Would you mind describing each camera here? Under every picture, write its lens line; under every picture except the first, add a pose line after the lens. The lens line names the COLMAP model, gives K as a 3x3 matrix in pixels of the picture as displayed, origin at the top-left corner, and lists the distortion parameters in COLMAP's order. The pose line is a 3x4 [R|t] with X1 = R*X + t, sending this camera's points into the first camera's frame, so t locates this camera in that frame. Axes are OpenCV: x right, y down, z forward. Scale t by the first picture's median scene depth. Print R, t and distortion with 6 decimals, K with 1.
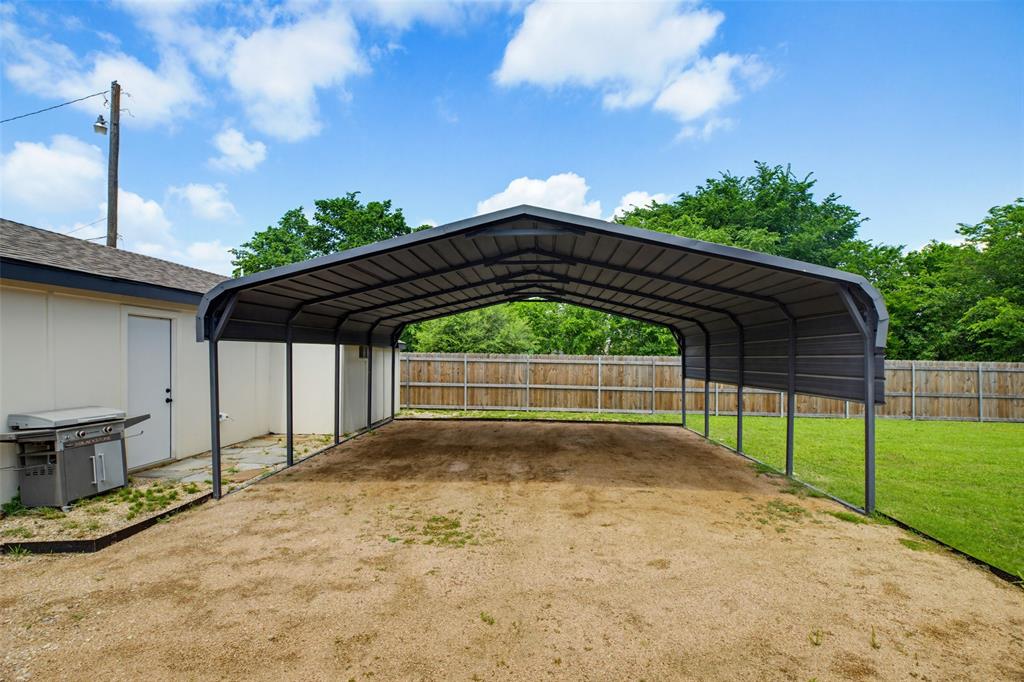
lens RADIAL K [[476.9, 0, 513.4], [0, 476.9, 366.3], [0, 0, 1]] dist [-0.013592, 0.002137]
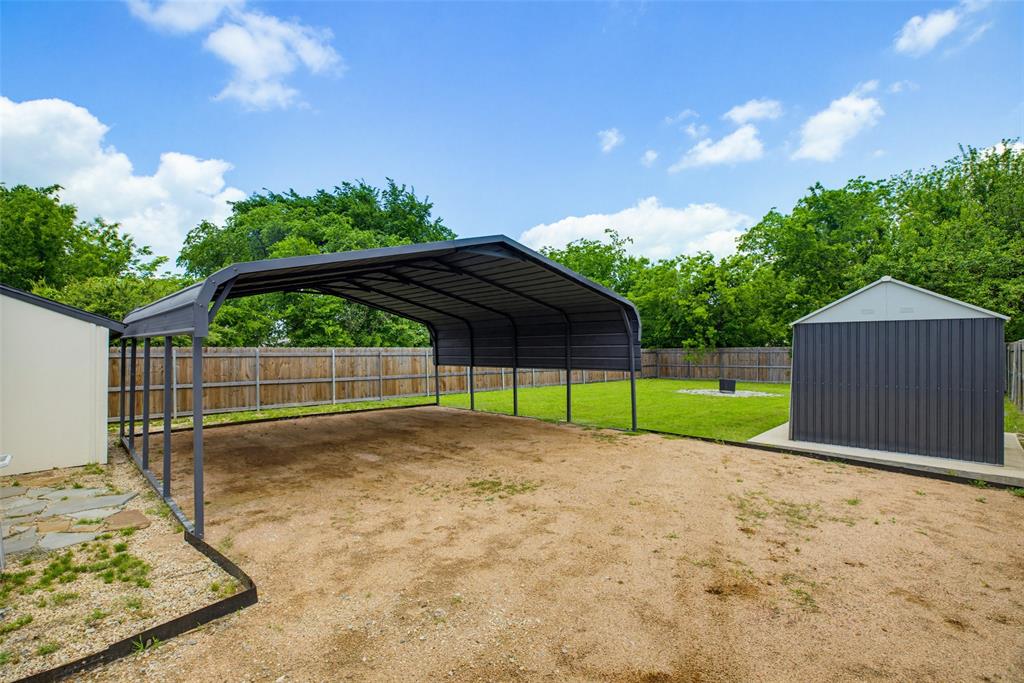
lens RADIAL K [[476.9, 0, 511.3], [0, 476.9, 342.0], [0, 0, 1]] dist [-0.013592, 0.002137]
pose [[0.668791, -0.006366, 0.743423, -0.414634], [0.029364, 0.999409, -0.017858, -0.007174], [-0.742870, 0.033773, 0.668583, 0.044047]]
